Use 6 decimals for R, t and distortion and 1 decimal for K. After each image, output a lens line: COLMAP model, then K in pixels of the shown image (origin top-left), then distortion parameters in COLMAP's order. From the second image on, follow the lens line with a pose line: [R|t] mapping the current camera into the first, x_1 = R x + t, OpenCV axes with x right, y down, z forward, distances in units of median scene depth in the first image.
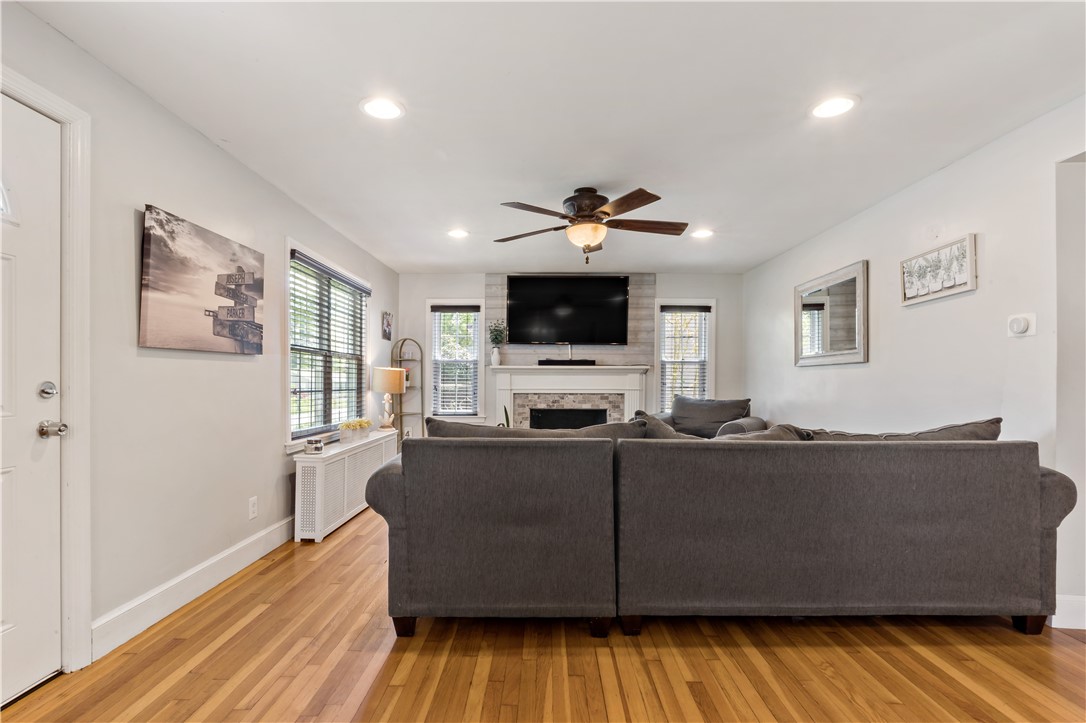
lens RADIAL K [[543.7, 0, 475.4], [0, 543.7, 404.6], [0, 0, 1]] dist [-0.000036, -0.000027]
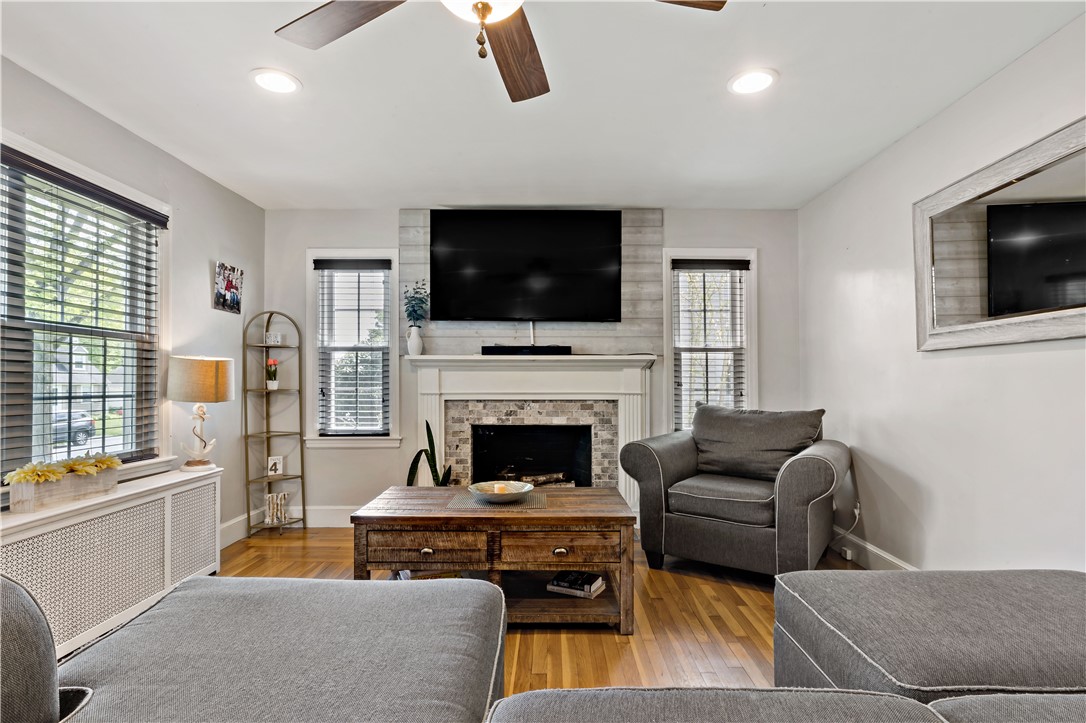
lens RADIAL K [[591.2, 0, 543.8], [0, 591.2, 379.9], [0, 0, 1]] dist [0.004944, 0.000250]
pose [[0.993508, -0.001219, 0.113755, 0.115061], [0.006835, 0.998776, -0.048990, -0.010977], [-0.113556, 0.049450, 0.992300, 0.343229]]
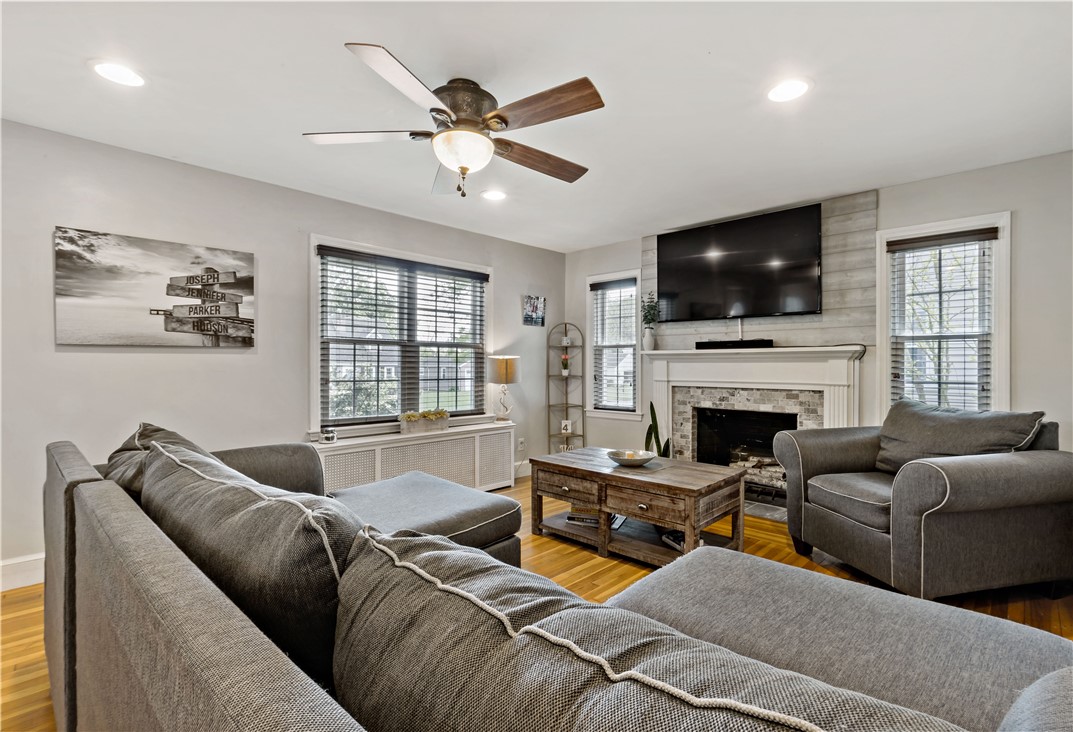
lens RADIAL K [[490.8, 0, 494.9], [0, 490.8, 374.1], [0, 0, 1]] dist [-0.001282, -0.000041]
pose [[0.772801, 0.007763, -0.634601, 0.346629], [-0.026318, 0.999457, -0.019824, -0.018689], [0.634103, 0.032021, 0.772586, 0.327085]]
